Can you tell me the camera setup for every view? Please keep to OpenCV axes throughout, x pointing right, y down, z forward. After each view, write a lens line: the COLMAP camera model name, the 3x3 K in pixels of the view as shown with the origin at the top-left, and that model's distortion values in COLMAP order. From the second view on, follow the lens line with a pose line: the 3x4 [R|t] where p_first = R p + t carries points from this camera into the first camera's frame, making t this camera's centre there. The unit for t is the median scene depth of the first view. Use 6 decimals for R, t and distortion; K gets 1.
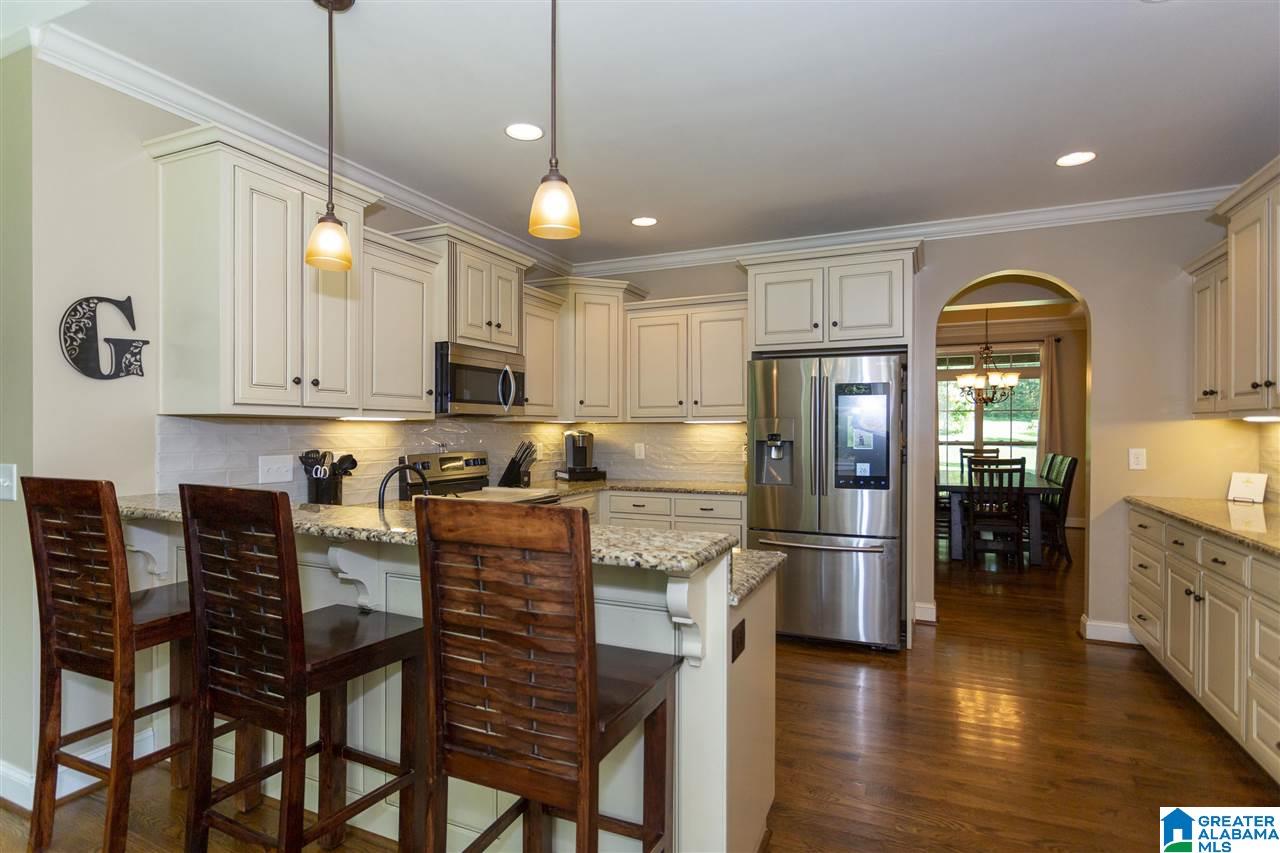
lens RADIAL K [[643.4, 0, 639.8], [0, 643.4, 429.0], [0, 0, 1]] dist [-0.003758, -0.000312]
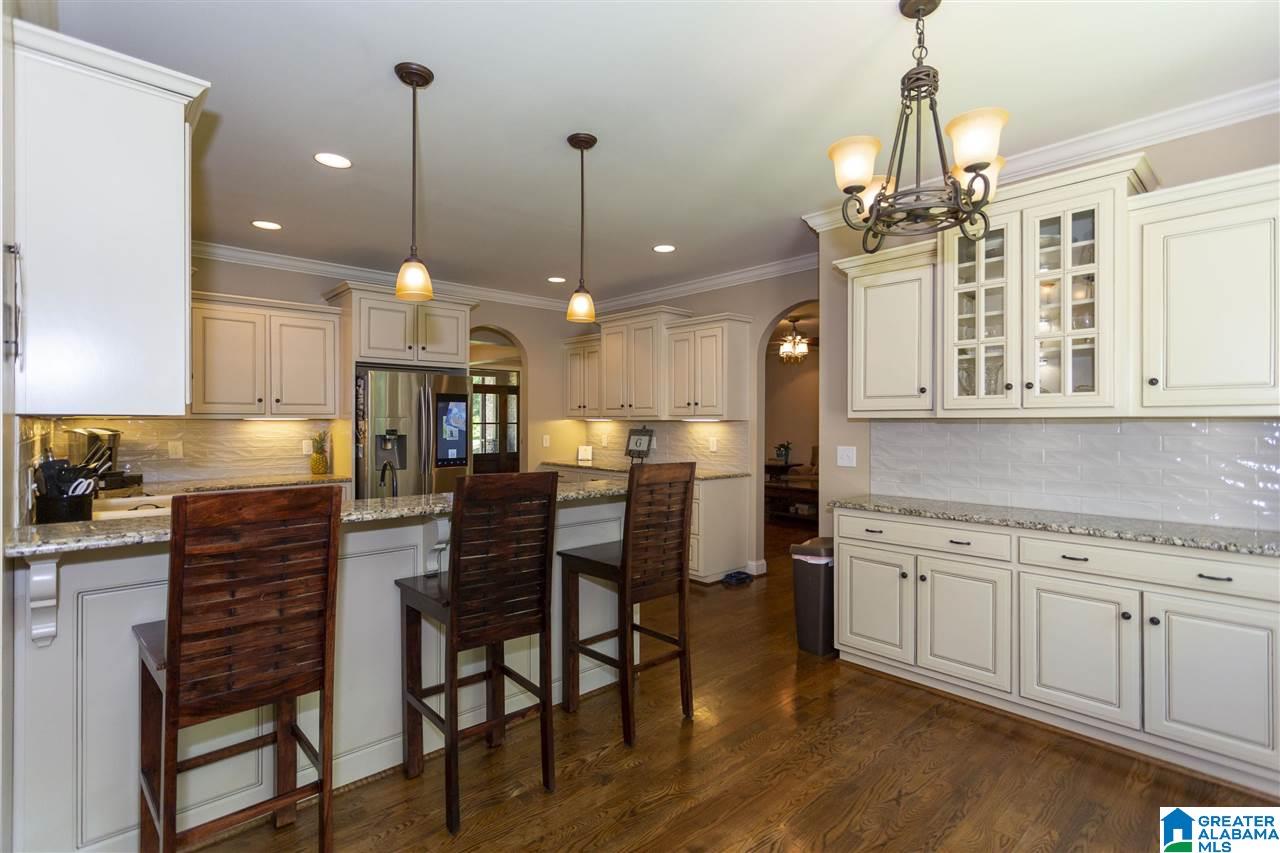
lens RADIAL K [[613.7, 0, 638.4], [0, 613.7, 421.5], [0, 0, 1]] dist [-0.000957, -0.000408]
pose [[0.409834, 0.000697, 0.912160, -0.587004], [0.001100, 0.999999, -0.001259, -0.004993], [-0.912160, 0.001519, 0.409832, 0.043281]]
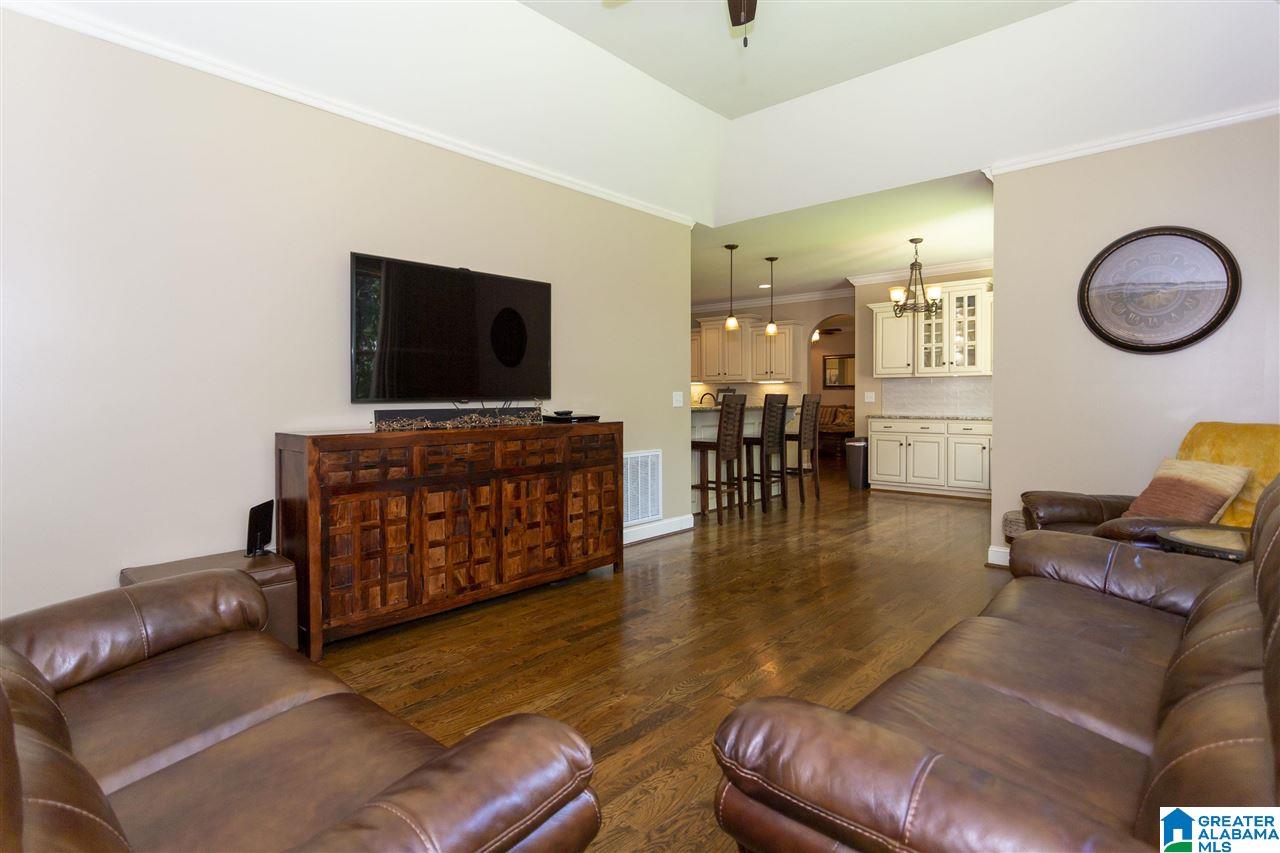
lens RADIAL K [[643.4, 0, 643.7], [0, 643.4, 406.6], [0, 0, 1]] dist [-0.003758, -0.000312]
pose [[0.319749, -0.018312, 0.947325, -1.568151], [0.006943, 0.999832, 0.016983, 0.032260], [-0.947477, 0.001146, 0.319822, 0.146801]]
